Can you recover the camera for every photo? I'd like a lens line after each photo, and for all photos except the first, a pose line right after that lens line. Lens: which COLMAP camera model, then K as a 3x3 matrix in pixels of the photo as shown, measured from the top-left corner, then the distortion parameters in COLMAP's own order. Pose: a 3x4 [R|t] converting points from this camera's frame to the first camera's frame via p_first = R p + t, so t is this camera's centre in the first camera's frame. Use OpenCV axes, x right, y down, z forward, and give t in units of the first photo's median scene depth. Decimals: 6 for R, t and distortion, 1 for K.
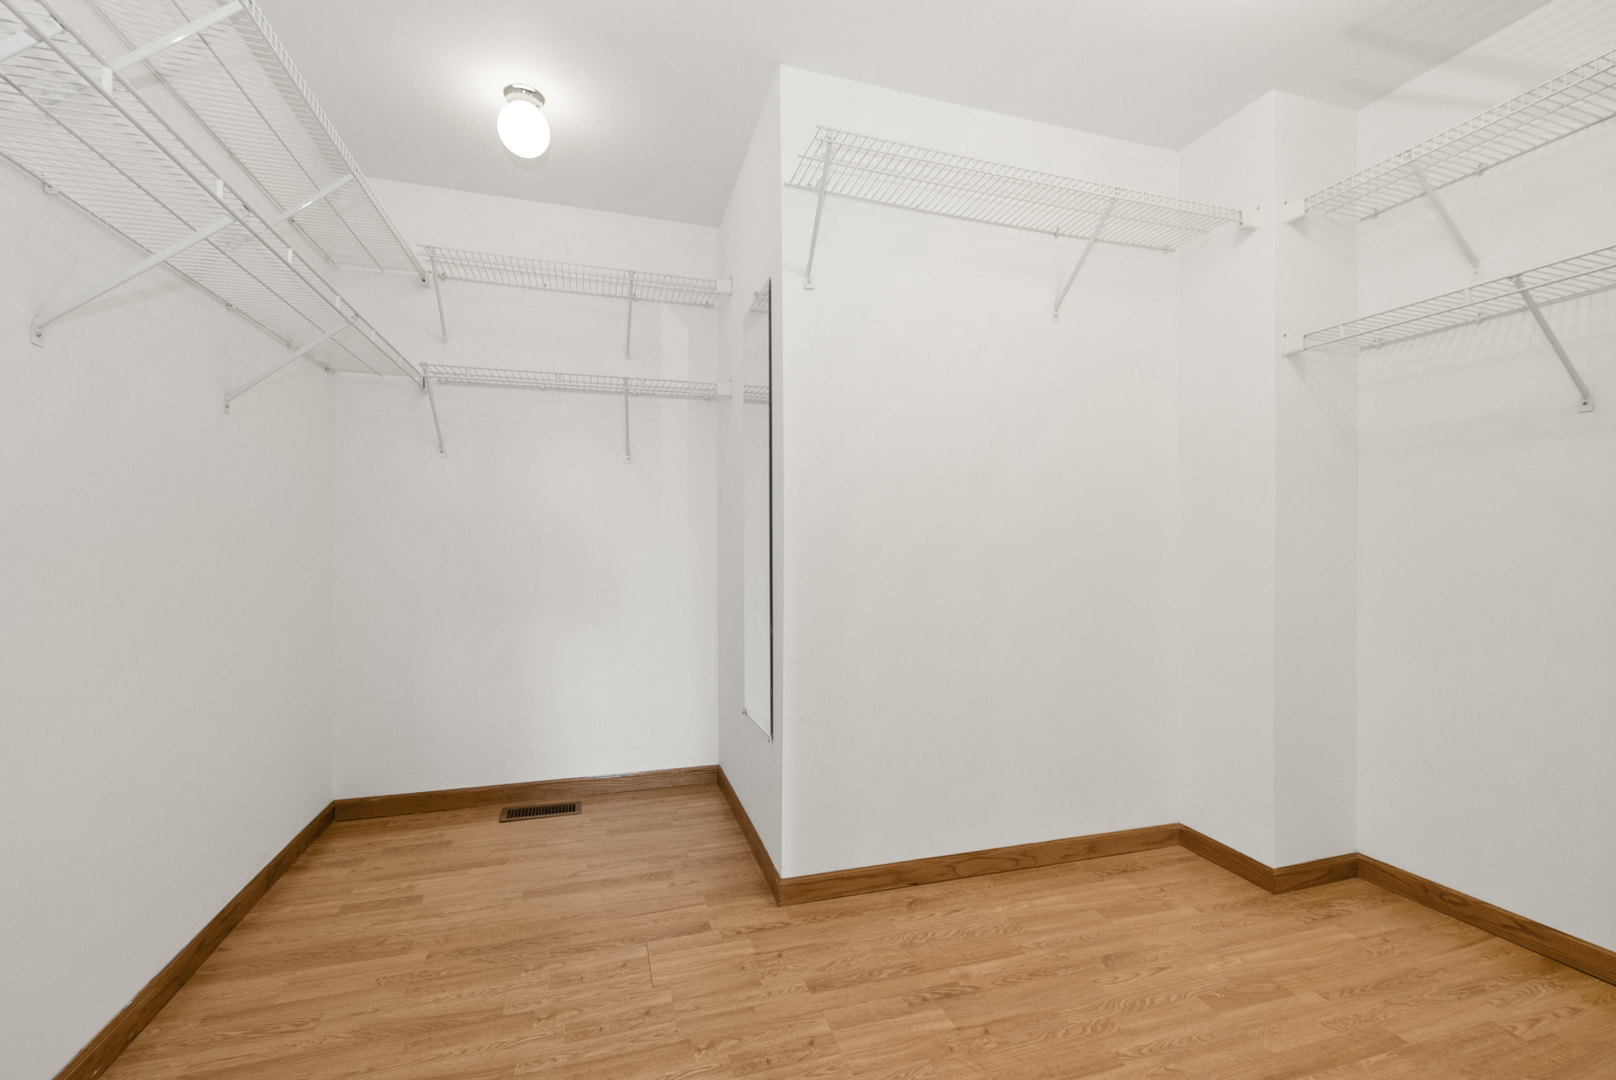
lens RADIAL K [[706.4, 0, 803.0], [0, 706.4, 563.4], [0, 0, 1]] dist [0.011275, 0.000075]
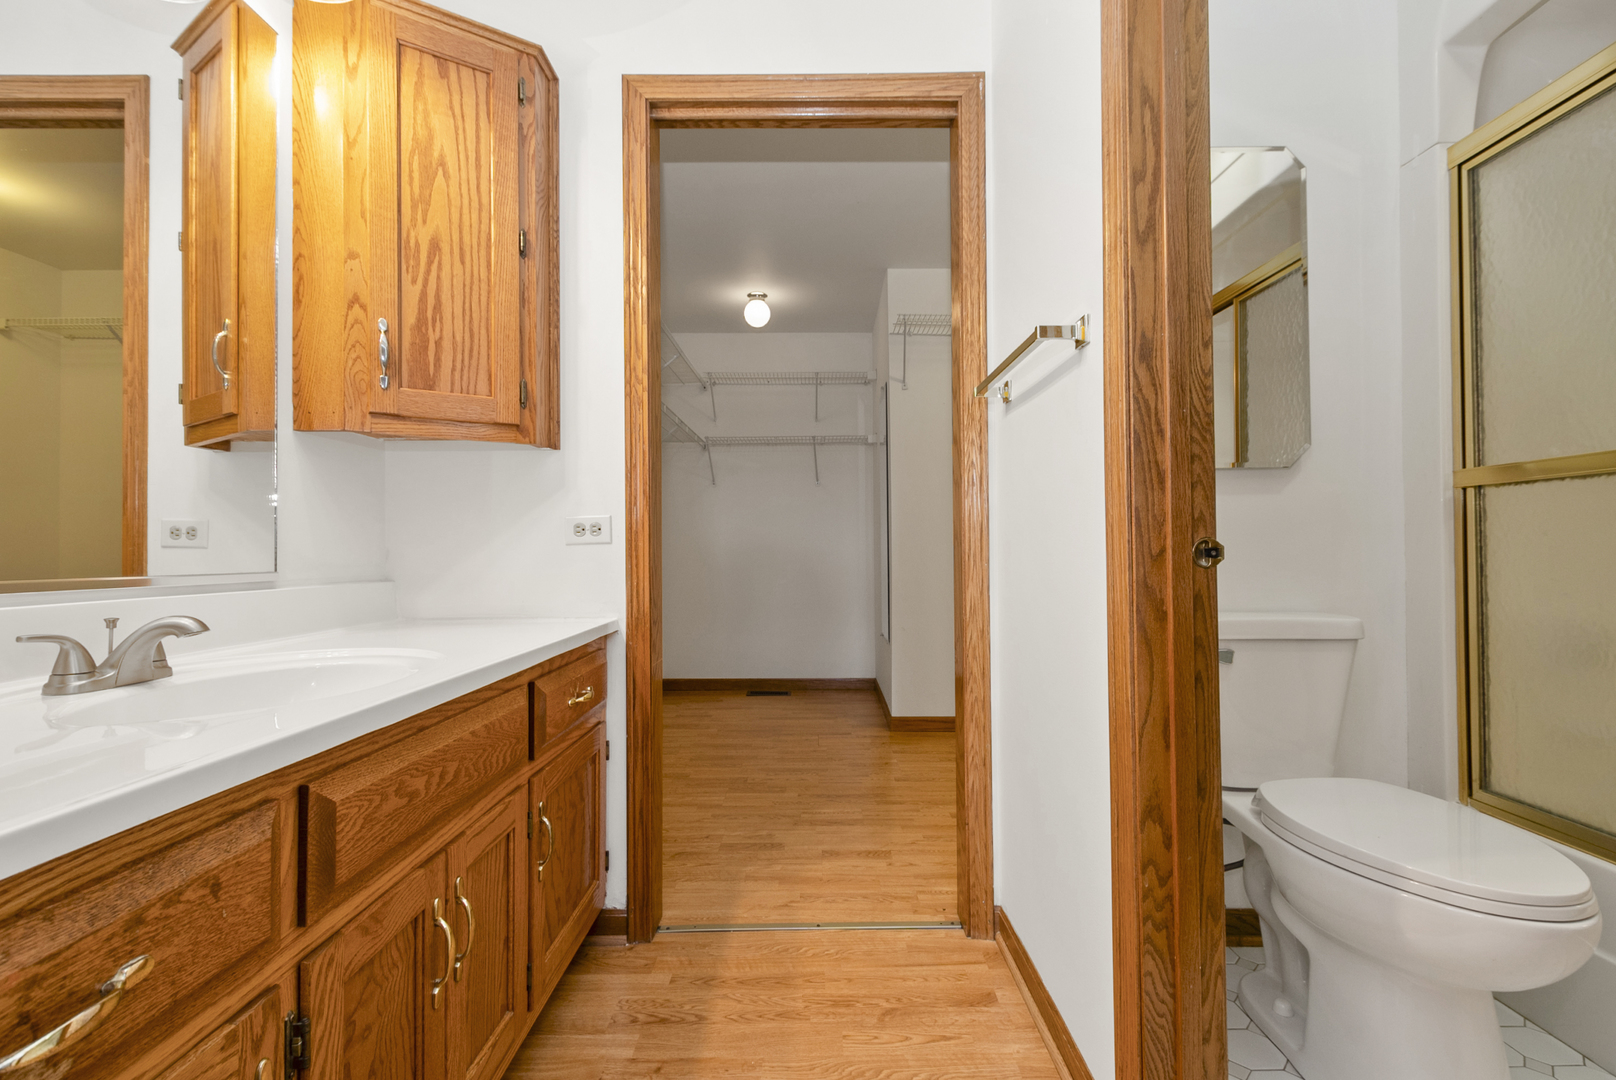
lens RADIAL K [[706.4, 0, 803.0], [0, 706.4, 563.4], [0, 0, 1]] dist [0.011275, 0.000075]
pose [[0.952375, -0.007300, -0.304841, 0.243174], [0.007322, 0.999973, -0.001071, 0.044915], [0.304841, -0.001212, 0.952403, -0.630526]]
